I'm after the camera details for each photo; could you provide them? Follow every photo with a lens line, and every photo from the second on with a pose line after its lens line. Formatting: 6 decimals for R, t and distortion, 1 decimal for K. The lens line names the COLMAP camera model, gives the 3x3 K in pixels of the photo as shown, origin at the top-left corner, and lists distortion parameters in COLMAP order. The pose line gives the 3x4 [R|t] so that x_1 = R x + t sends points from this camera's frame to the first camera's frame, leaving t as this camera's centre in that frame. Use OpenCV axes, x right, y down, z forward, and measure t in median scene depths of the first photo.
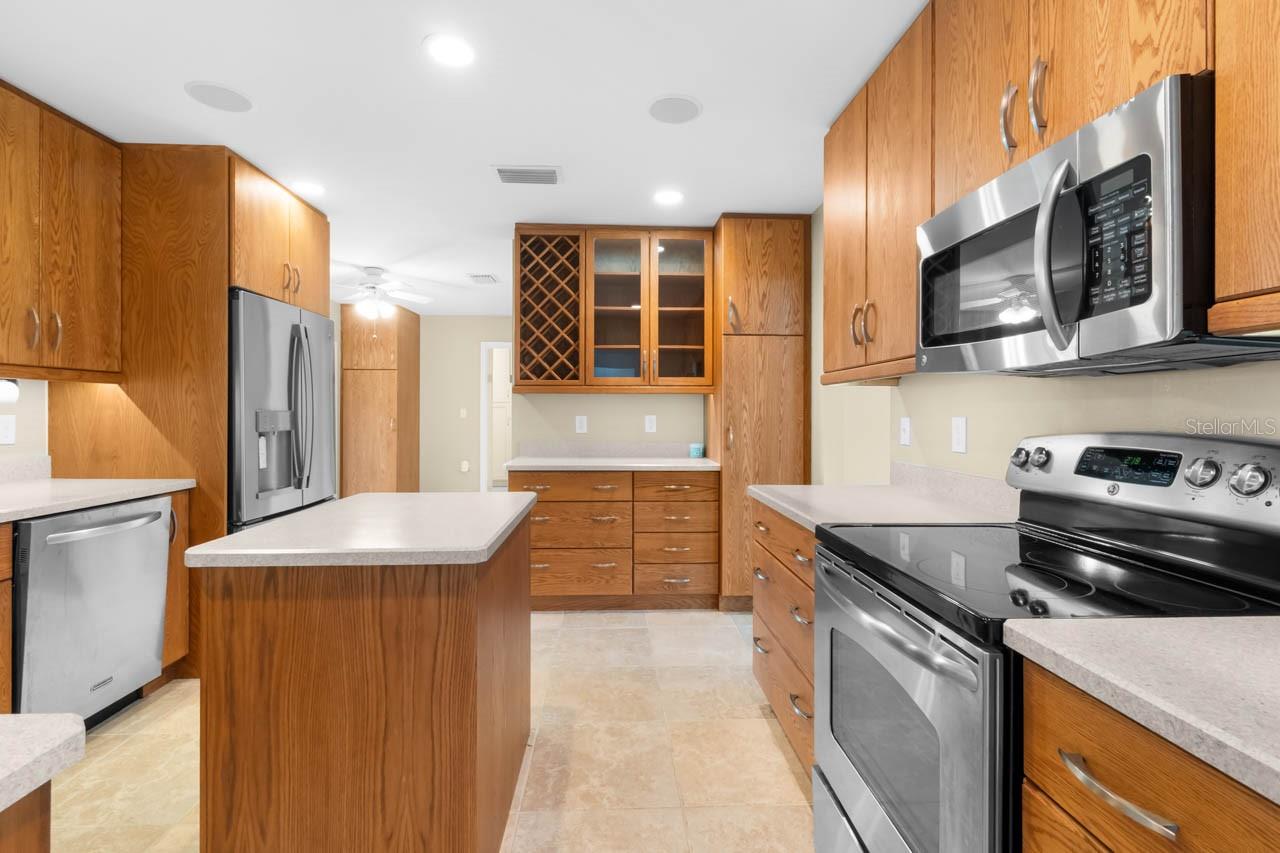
lens RADIAL K [[577.5, 0, 641.4], [0, 577.5, 413.6], [0, 0, 1]] dist [0.001727, -0.001147]
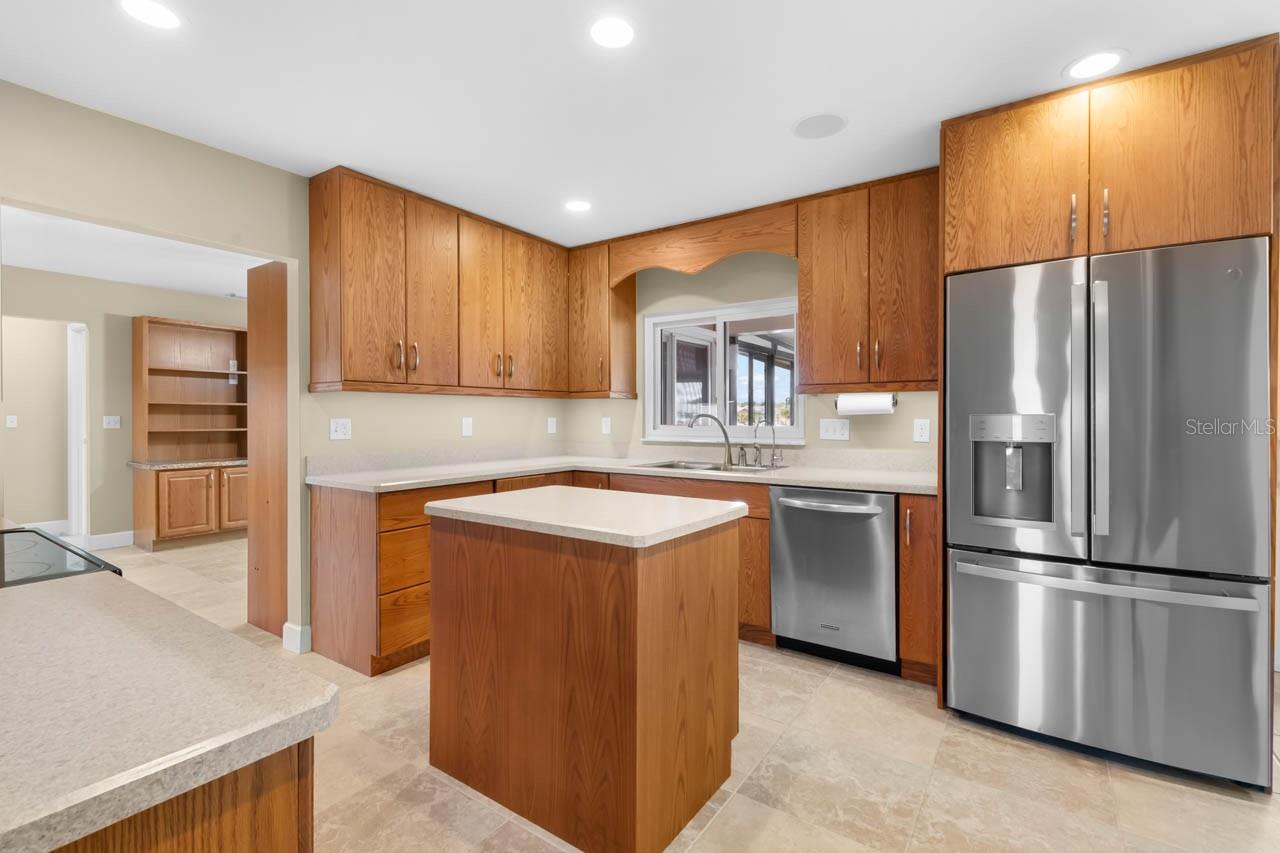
lens RADIAL K [[580.4, 0, 636.0], [0, 580.4, 417.1], [0, 0, 1]] dist [0.002322, -0.001771]
pose [[-0.615888, -0.004700, -0.787819, 0.220459], [-0.003403, 0.999989, -0.003305, 0.003068], [0.787826, 0.000645, -0.615898, 0.898117]]
